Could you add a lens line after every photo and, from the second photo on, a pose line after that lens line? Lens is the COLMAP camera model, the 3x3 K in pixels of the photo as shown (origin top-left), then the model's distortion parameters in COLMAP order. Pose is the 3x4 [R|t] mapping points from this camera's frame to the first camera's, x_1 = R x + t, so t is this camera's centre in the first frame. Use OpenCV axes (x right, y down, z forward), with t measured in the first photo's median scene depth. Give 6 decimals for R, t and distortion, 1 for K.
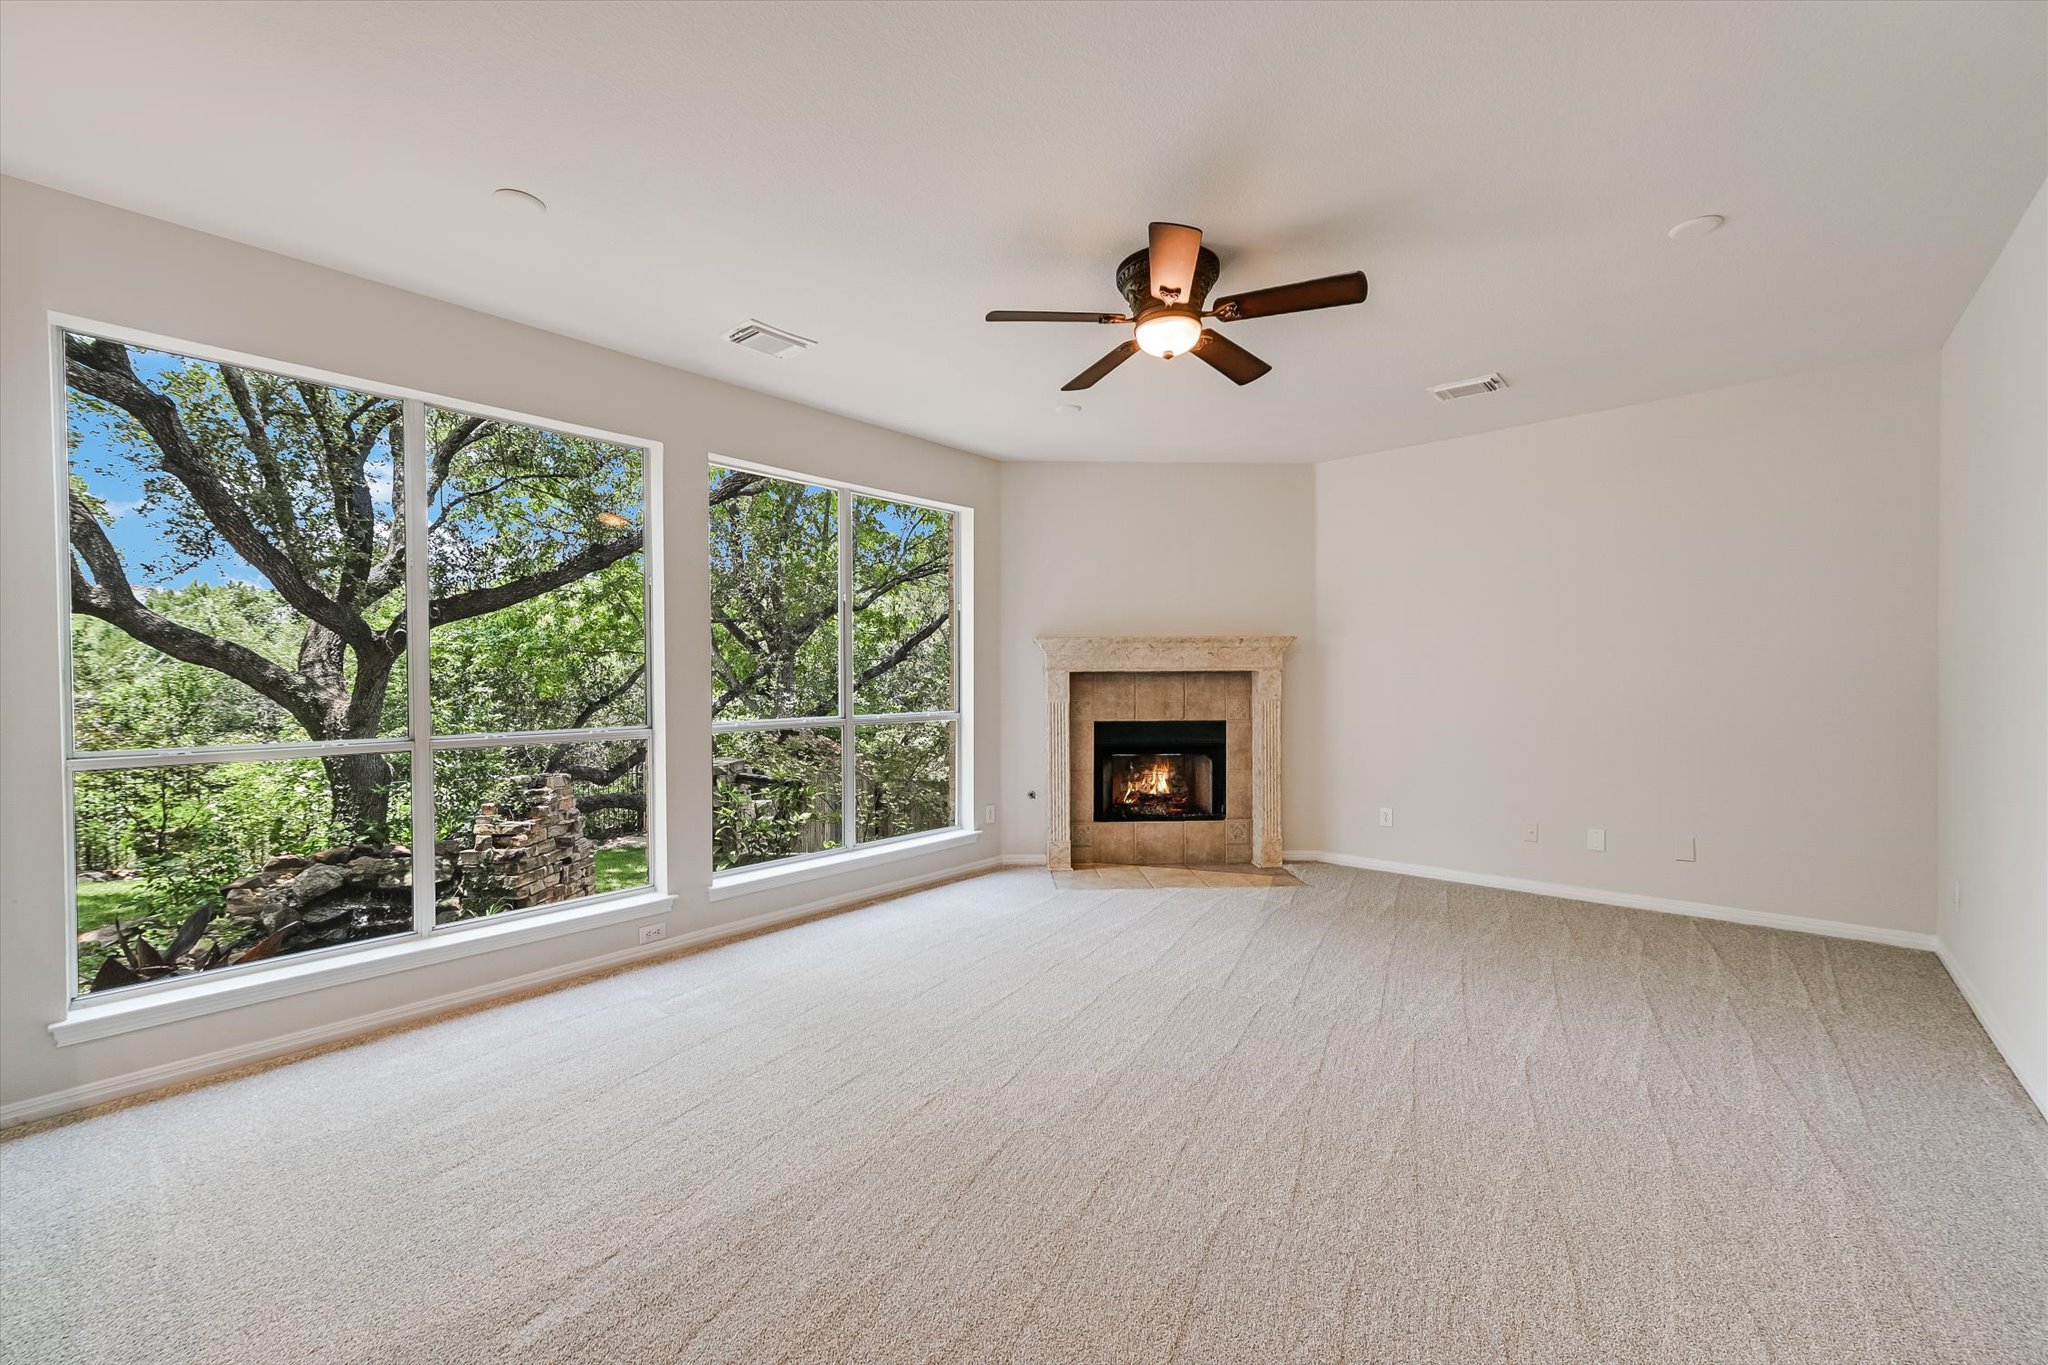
lens RADIAL K [[823.7, 0, 1023.6], [0, 823.7, 681.0], [0, 0, 1]] dist [0.011883, -0.001425]
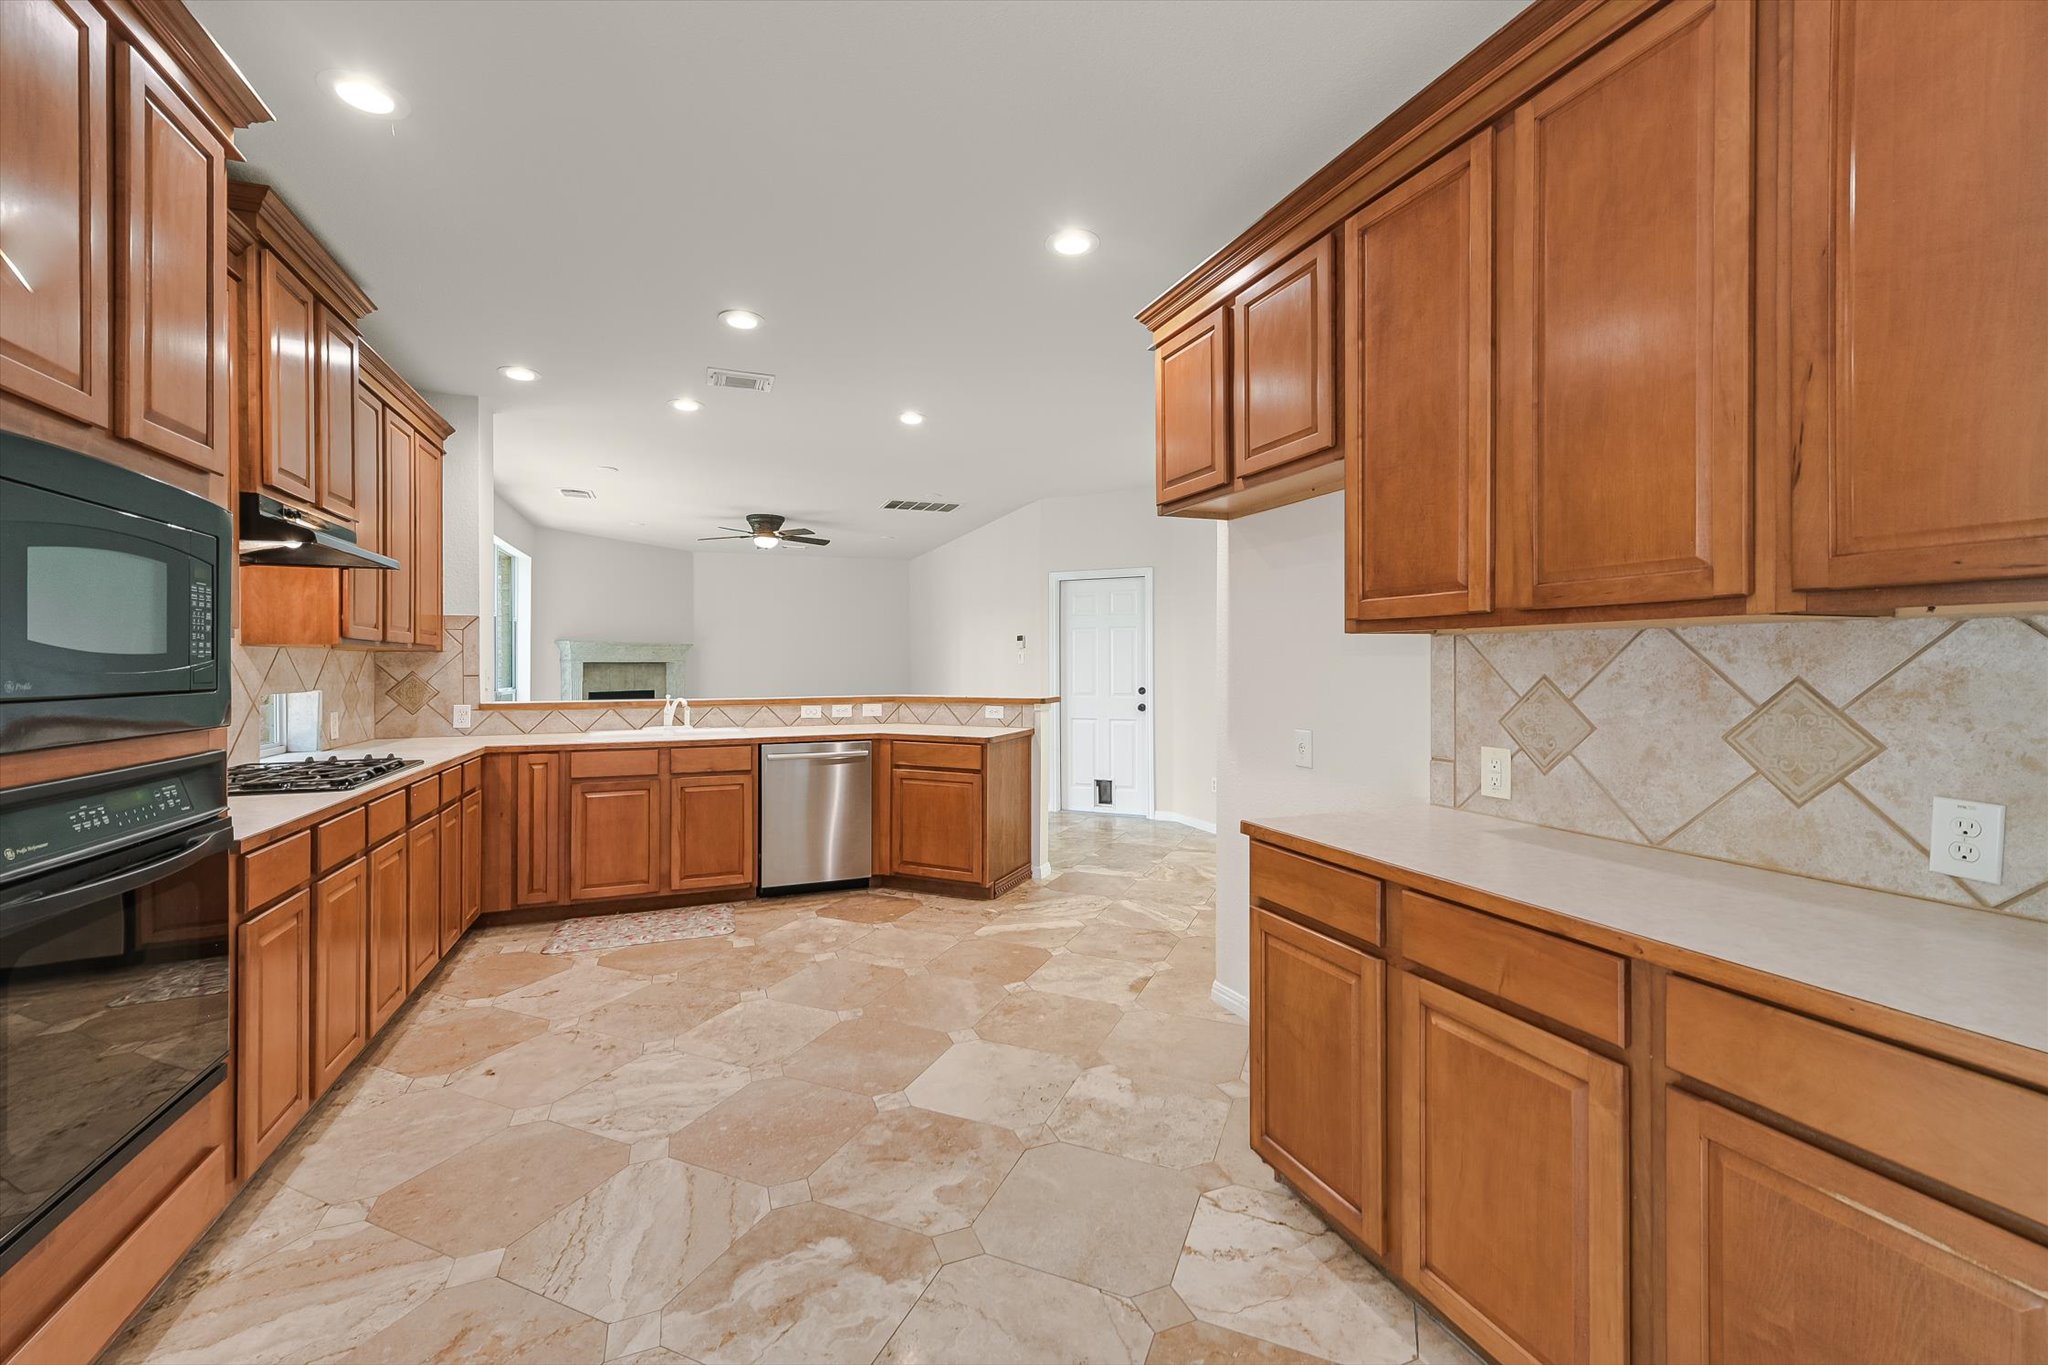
lens RADIAL K [[823.7, 0, 1012.1], [0, 823.7, 664.6], [0, 0, 1]] dist [0.011883, -0.001425]
pose [[0.467966, 0.002872, 0.883742, -0.982770], [0.004923, 0.999971, -0.005857, 0.006613], [-0.883733, 0.007092, 0.467938, -0.526644]]
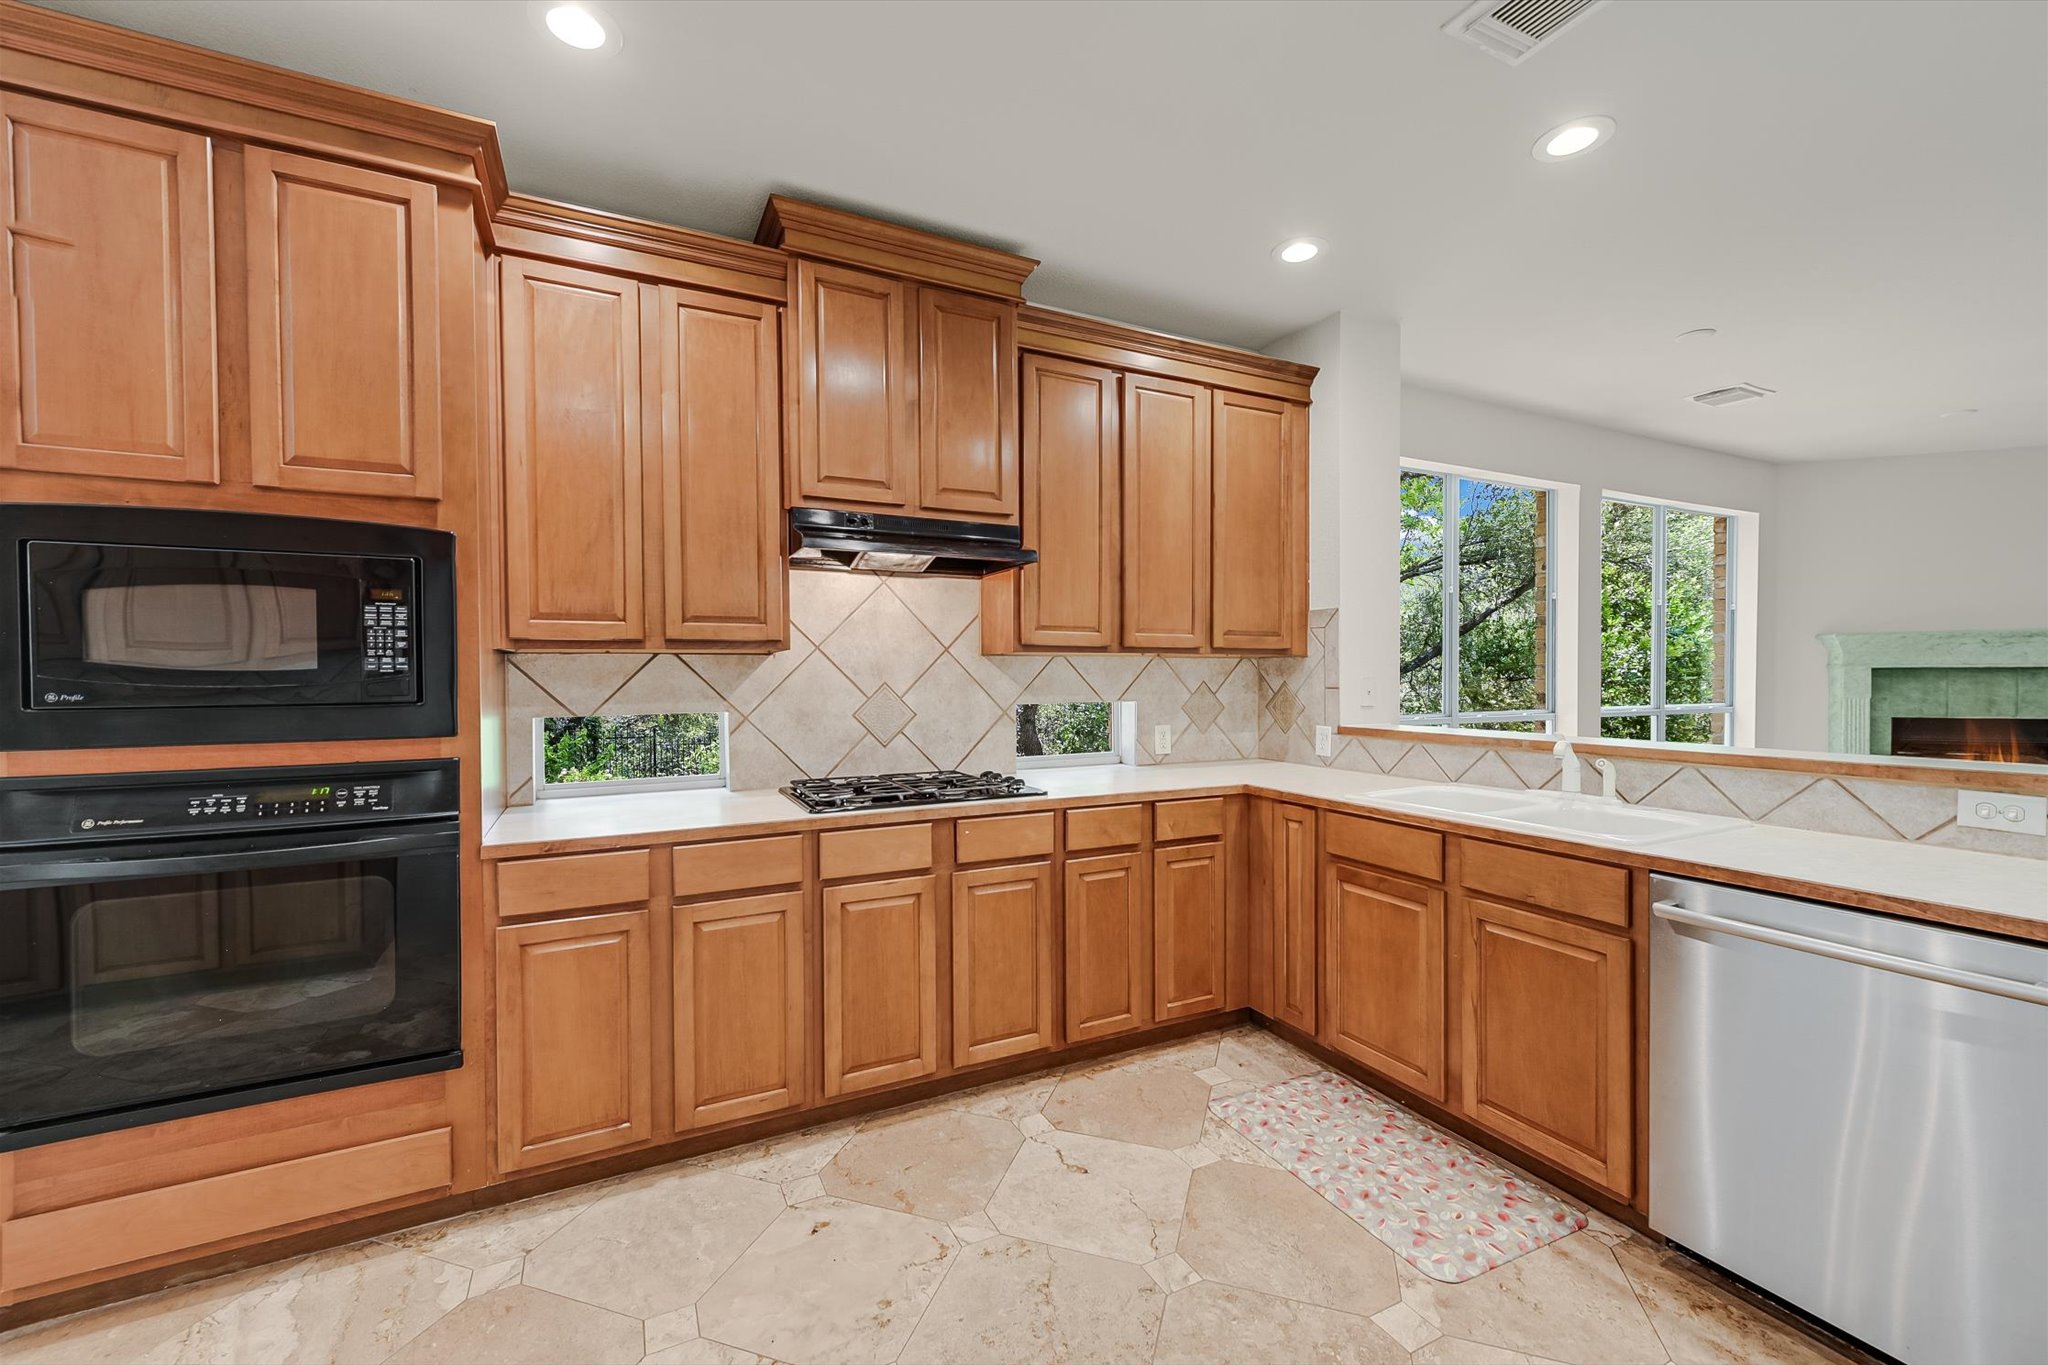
lens RADIAL K [[823.7, 0, 1020.2], [0, 823.7, 682.4], [0, 0, 1]] dist [0.011883, -0.001425]
pose [[0.924641, 0.005476, -0.380800, -0.507649], [-0.002719, 0.999966, 0.007777, 0.001796], [0.380830, -0.006155, 0.924625, -0.336481]]
